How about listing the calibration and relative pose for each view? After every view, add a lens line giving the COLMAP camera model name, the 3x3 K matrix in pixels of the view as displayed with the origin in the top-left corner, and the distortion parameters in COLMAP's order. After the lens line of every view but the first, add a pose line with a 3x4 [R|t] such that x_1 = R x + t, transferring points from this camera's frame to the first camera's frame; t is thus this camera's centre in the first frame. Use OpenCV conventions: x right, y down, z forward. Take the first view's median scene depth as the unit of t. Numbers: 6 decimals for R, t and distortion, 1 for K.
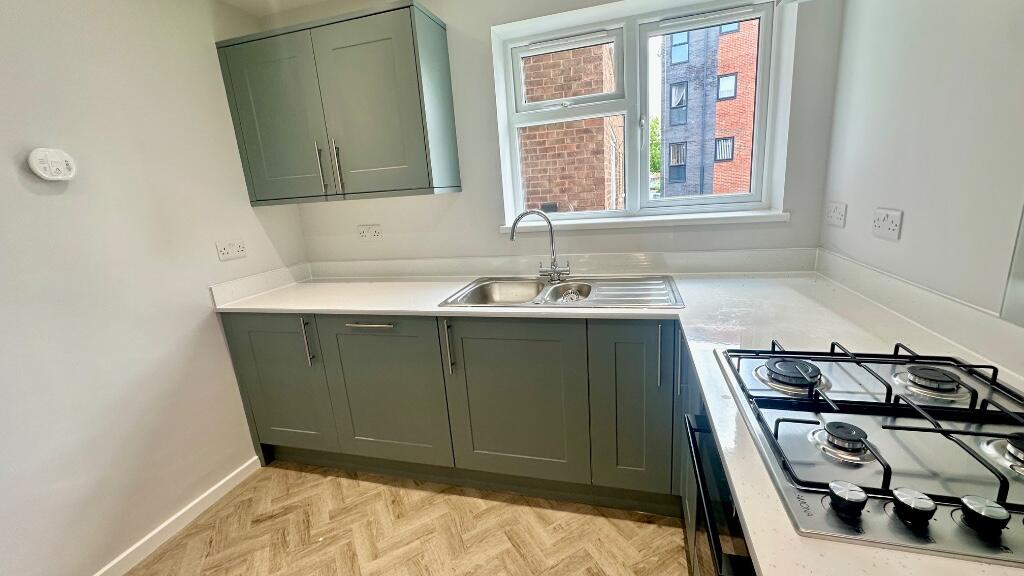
lens RADIAL K [[409.4, 0, 512.0], [0, 409.4, 288.0], [0, 0, 1]] dist [-0.000717, 0.000001]
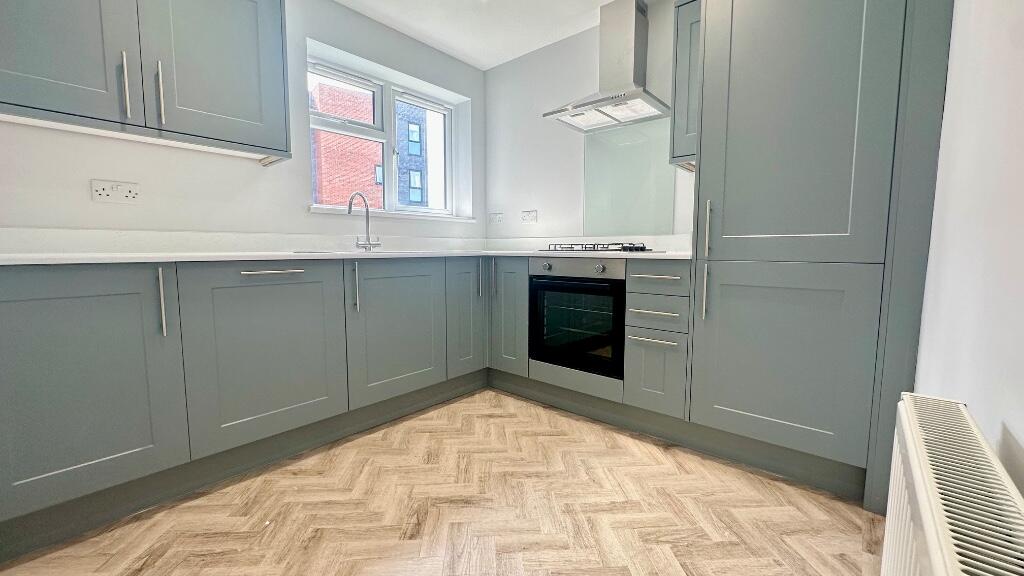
lens RADIAL K [[409.4, 0, 512.0], [0, 409.4, 288.0], [0, 0, 1]] dist [-0.000717, 0.000001]
pose [[0.421113, -0.015402, 0.906877, -0.903284], [0.189820, 0.979211, -0.071513, 0.279437], [-0.886923, 0.202258, 0.415282, 0.123402]]
